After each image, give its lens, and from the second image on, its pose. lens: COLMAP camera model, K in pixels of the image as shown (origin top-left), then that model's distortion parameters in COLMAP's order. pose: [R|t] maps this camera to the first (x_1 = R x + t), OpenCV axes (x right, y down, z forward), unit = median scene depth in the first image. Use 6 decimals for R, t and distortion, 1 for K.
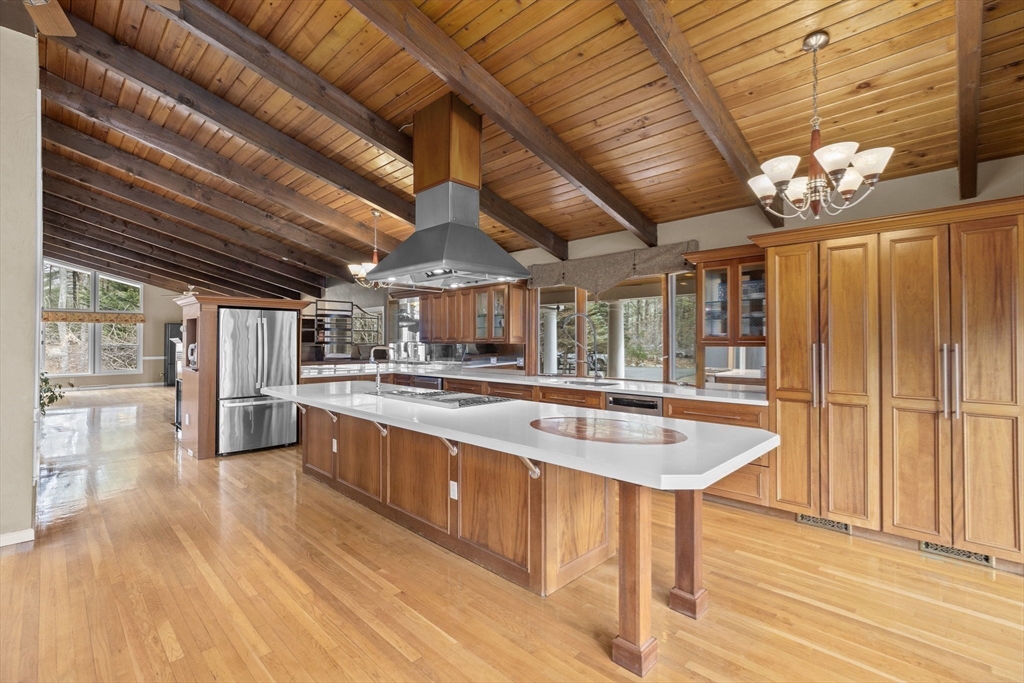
lens RADIAL K [[461.8, 0, 516.0], [0, 461.8, 338.2], [0, 0, 1]] dist [0.002518, 0.001199]
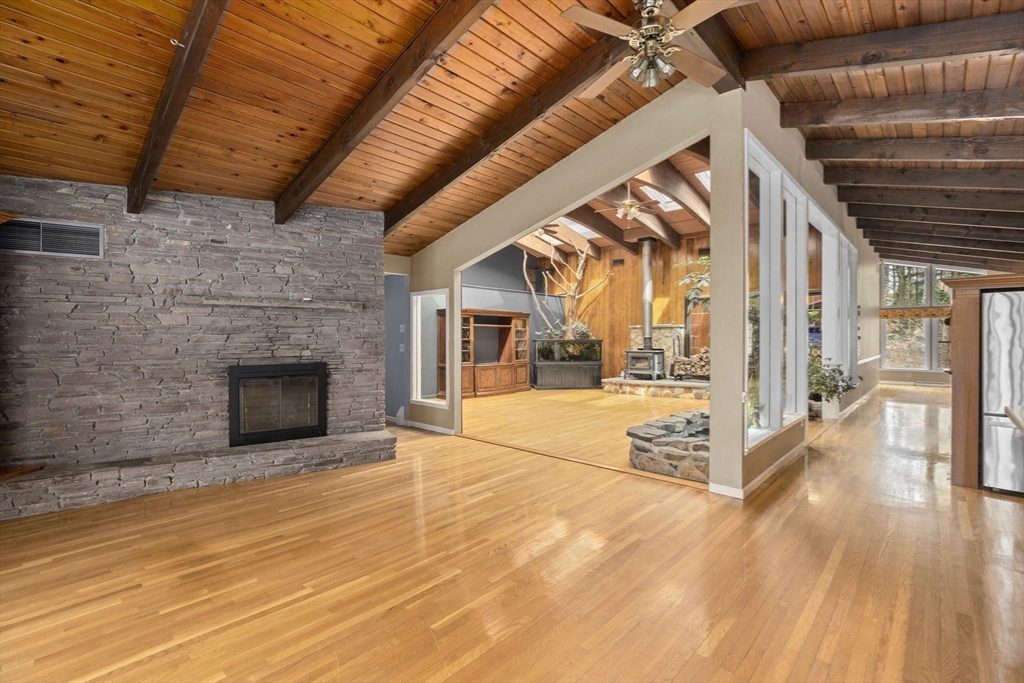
lens RADIAL K [[461.8, 0, 511.7], [0, 461.8, 337.0], [0, 0, 1]] dist [0.002518, 0.001199]
pose [[0.024461, 0.000911, -0.999700, 0.093659], [0.005935, 0.999982, 0.001057, 0.001300], [0.999683, -0.005959, 0.024456, 0.209311]]
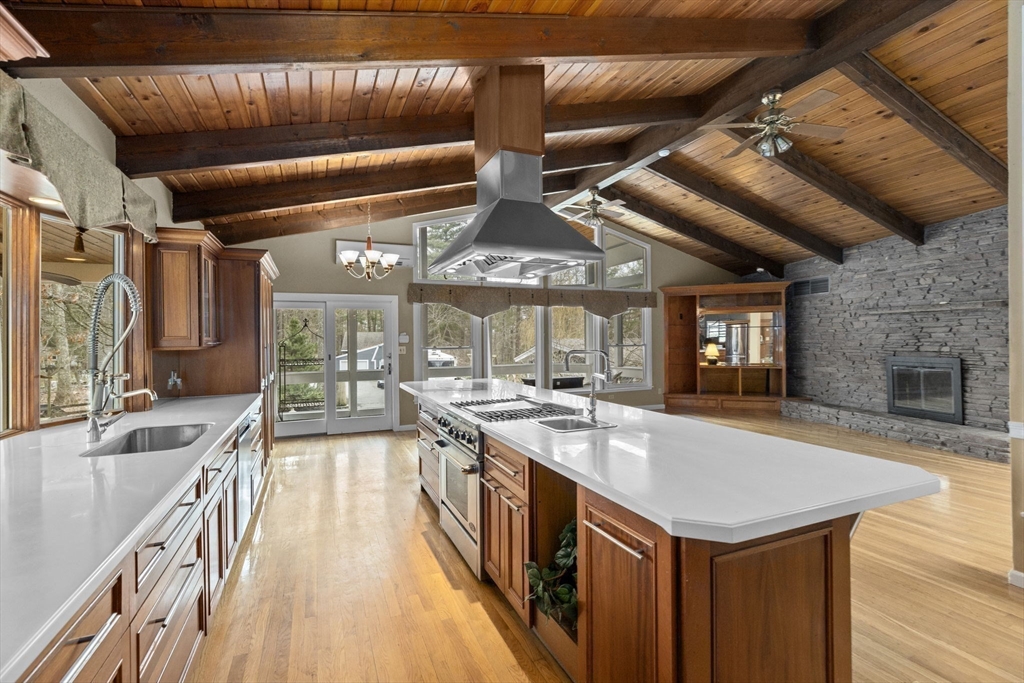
lens RADIAL K [[461.8, 0, 515.6], [0, 461.8, 336.9], [0, 0, 1]] dist [0.002518, 0.001199]
pose [[-0.929927, 0.007577, 0.367665, -0.326224], [0.005790, 0.999965, -0.005965, 0.004136], [-0.367698, -0.003419, -0.929939, 1.232856]]
